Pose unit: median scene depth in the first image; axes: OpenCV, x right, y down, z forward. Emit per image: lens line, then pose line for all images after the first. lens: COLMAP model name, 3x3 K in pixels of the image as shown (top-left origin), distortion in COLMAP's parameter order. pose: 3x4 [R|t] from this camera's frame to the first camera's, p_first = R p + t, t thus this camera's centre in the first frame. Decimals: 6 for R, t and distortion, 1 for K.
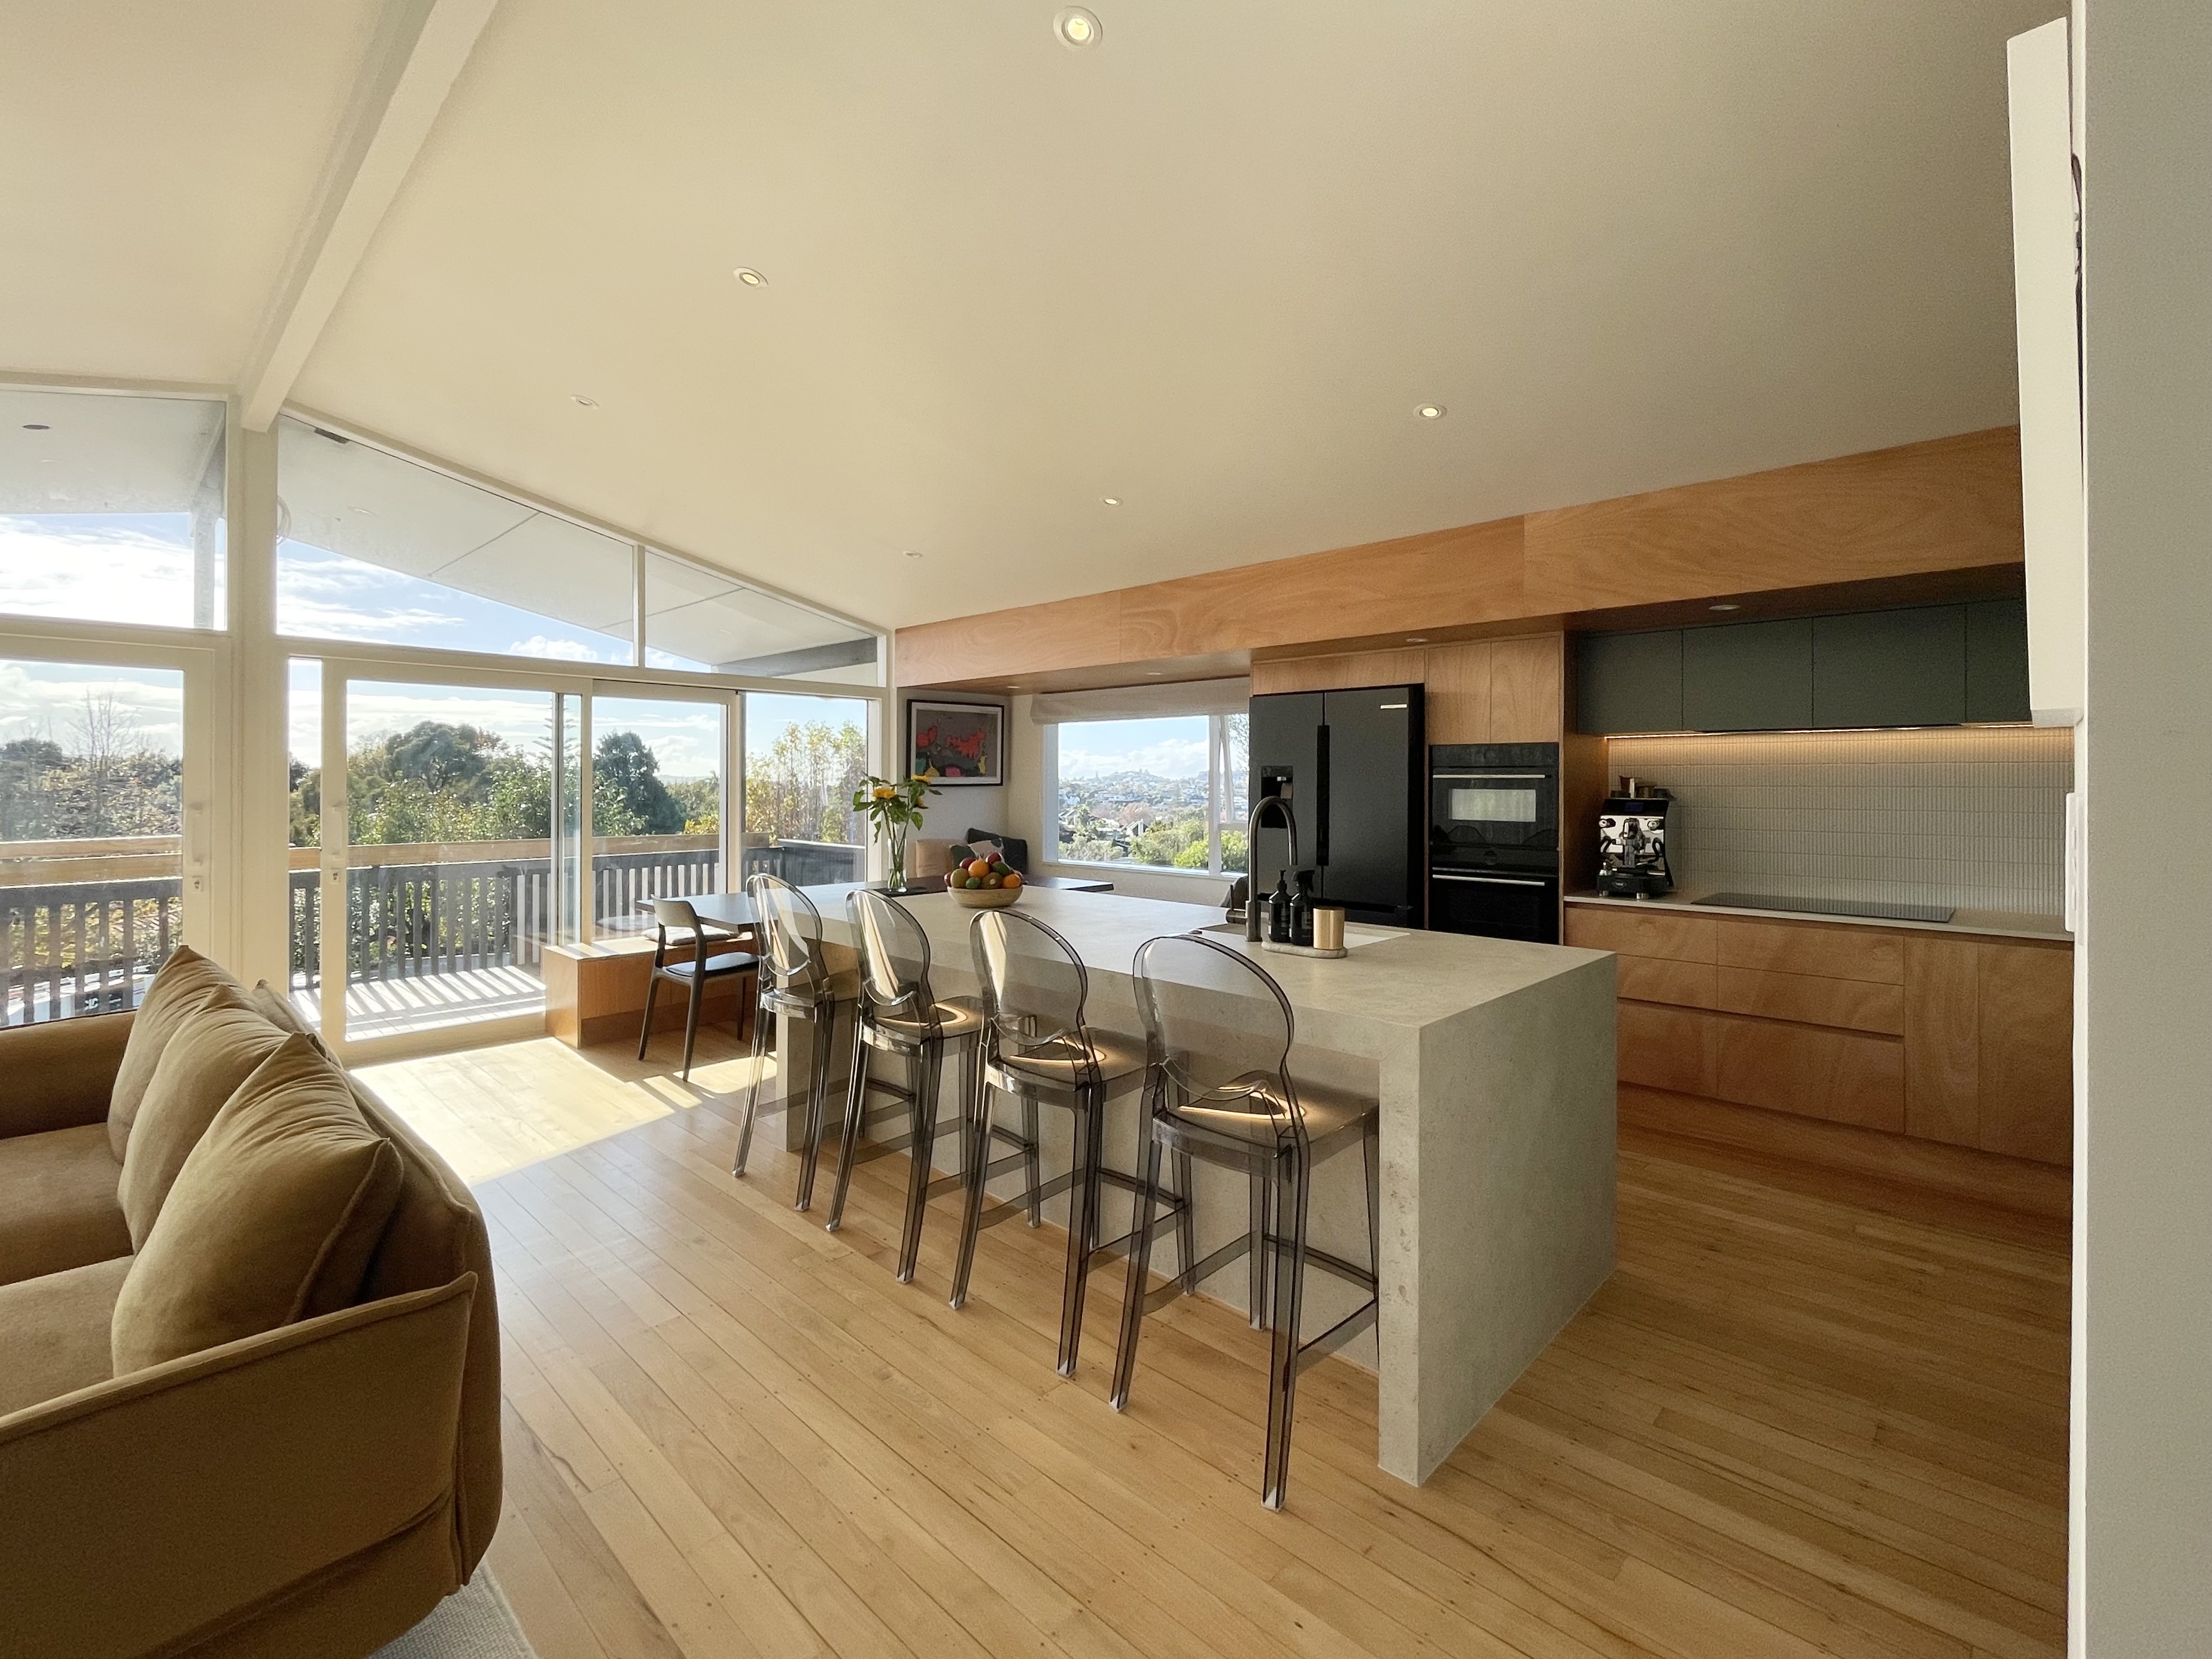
lens RADIAL K [[985.5, 0, 1141.2], [0, 985.5, 782.0], [0, 0, 1]] dist [-0.002177, 0.001693]
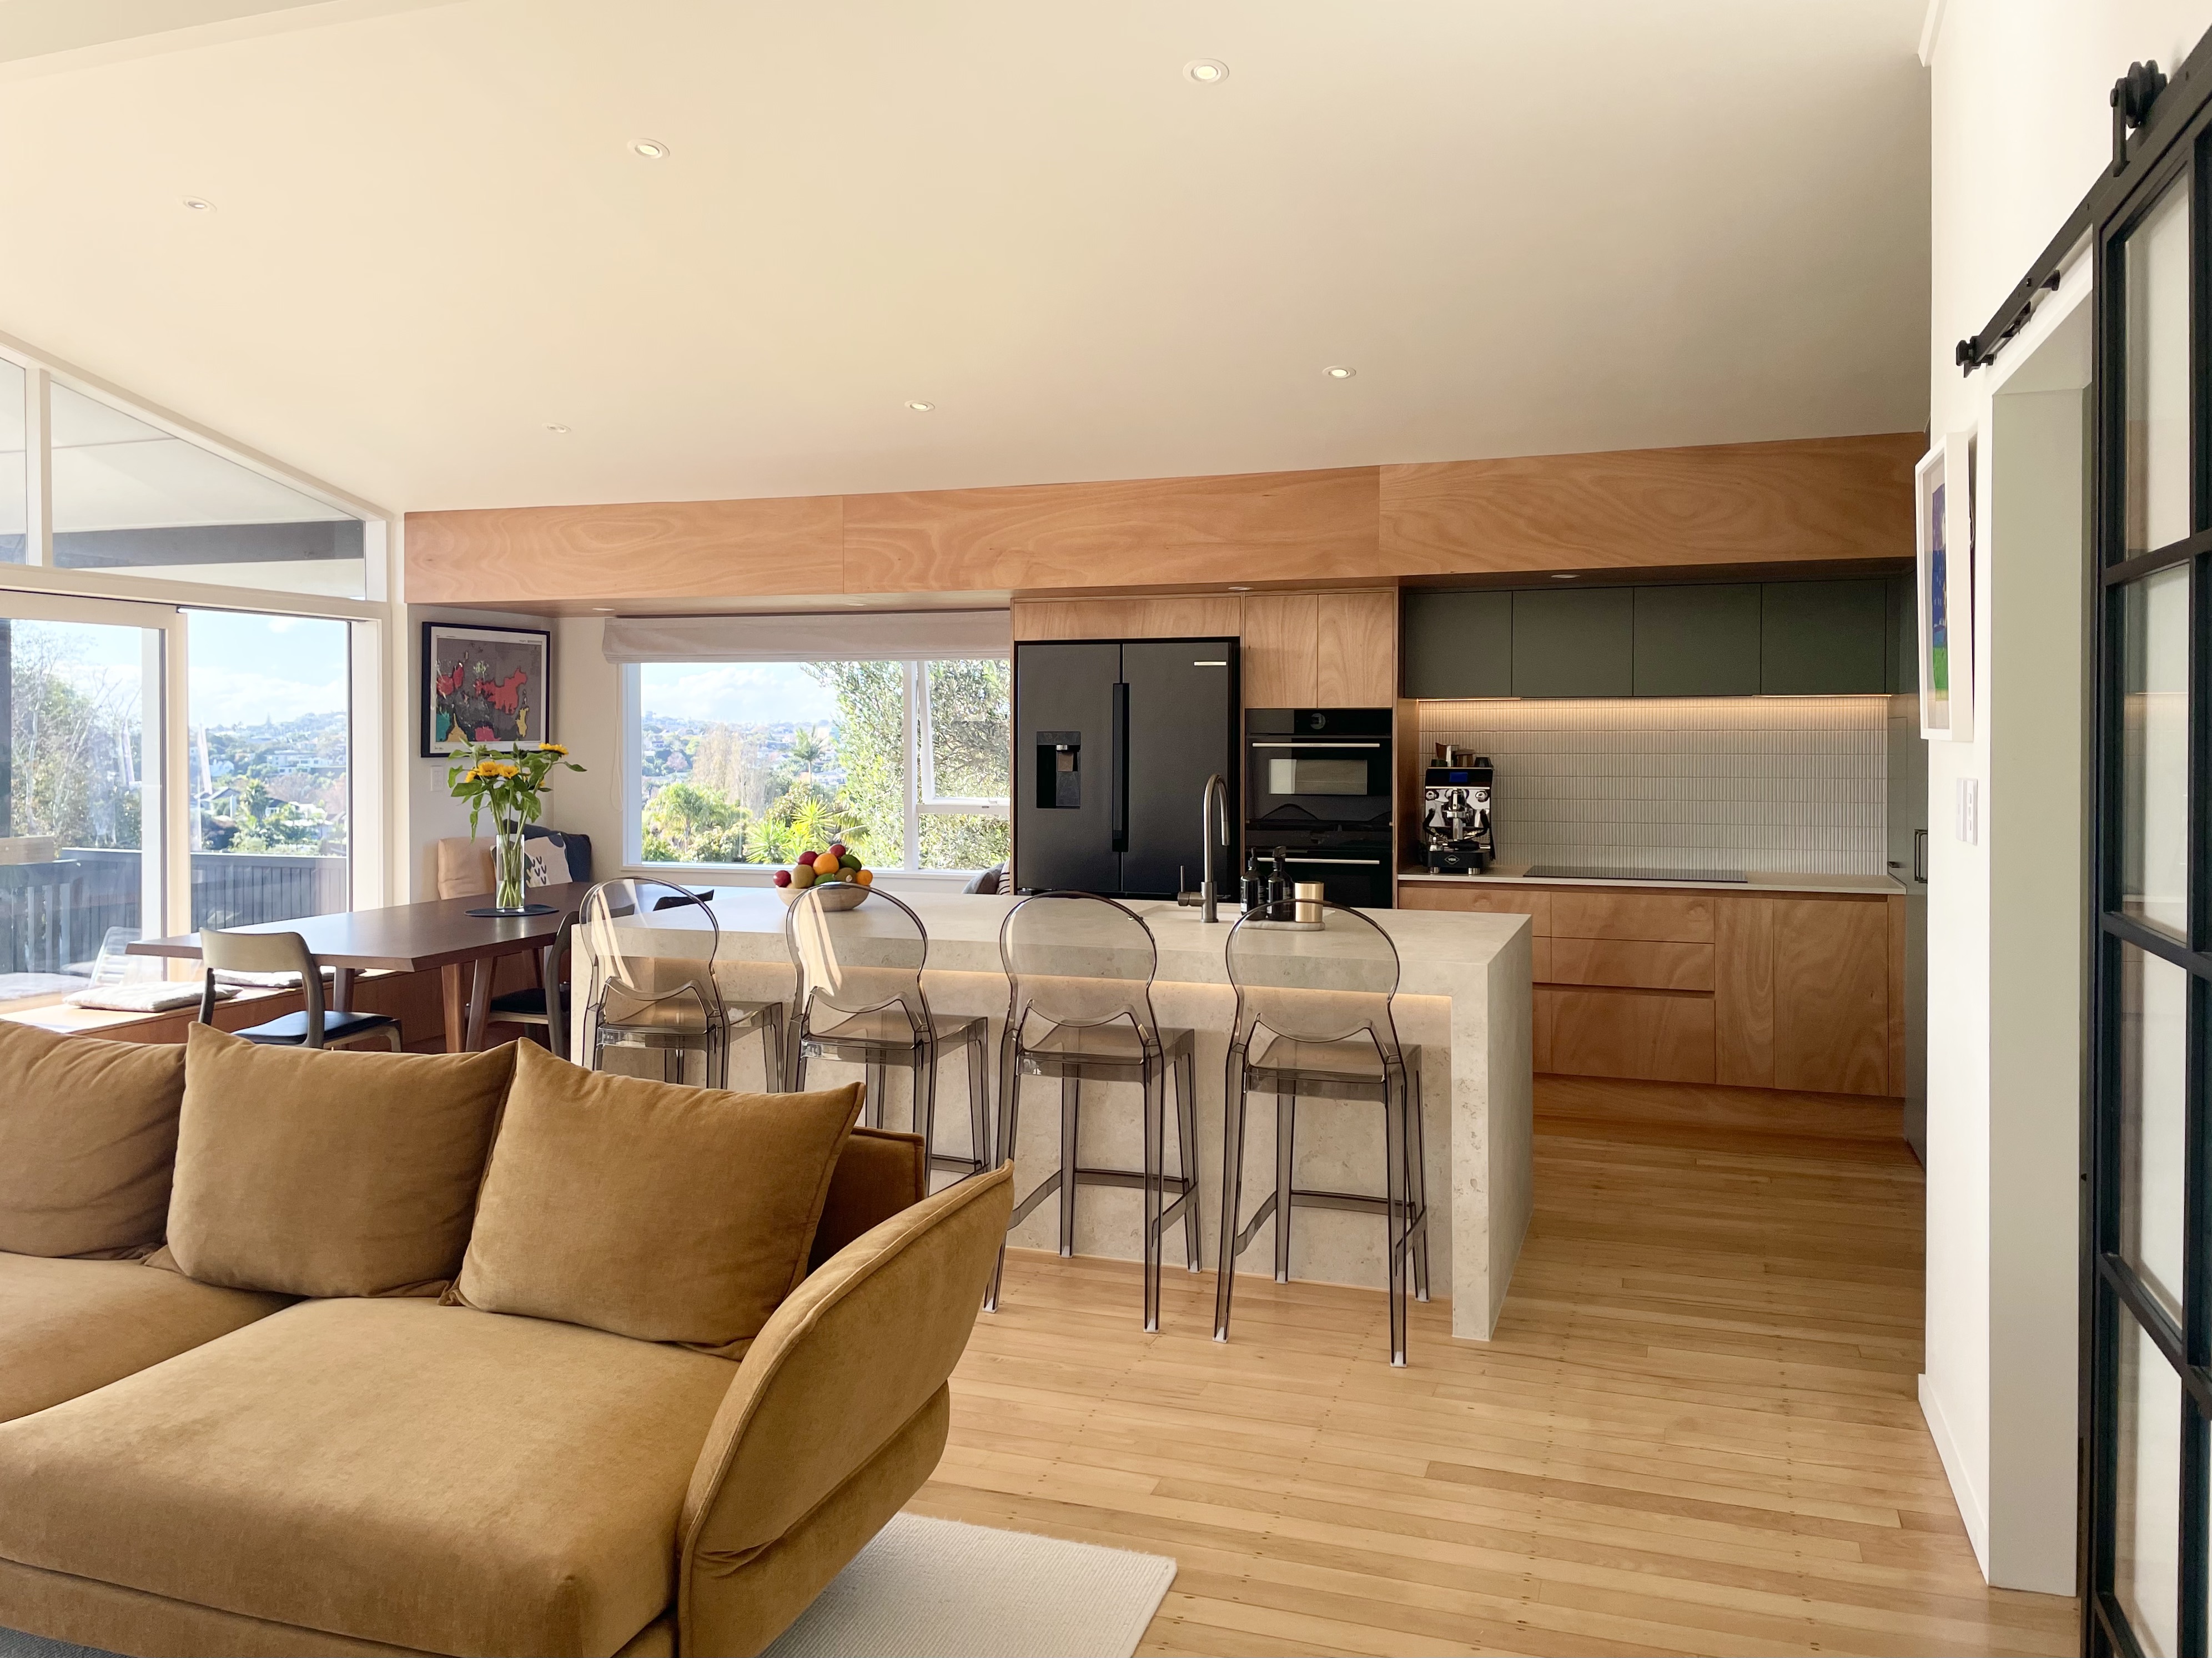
lens RADIAL K [[1702.5, 0, 1084.6], [0, 1702.5, 756.1], [0, 0, 1]] dist [0.091063, -0.111539]
pose [[0.918196, -0.008446, 0.396036, -0.446885], [0.002501, 0.999876, 0.015525, -0.019658], [-0.396118, -0.013264, 0.918104, -0.330859]]
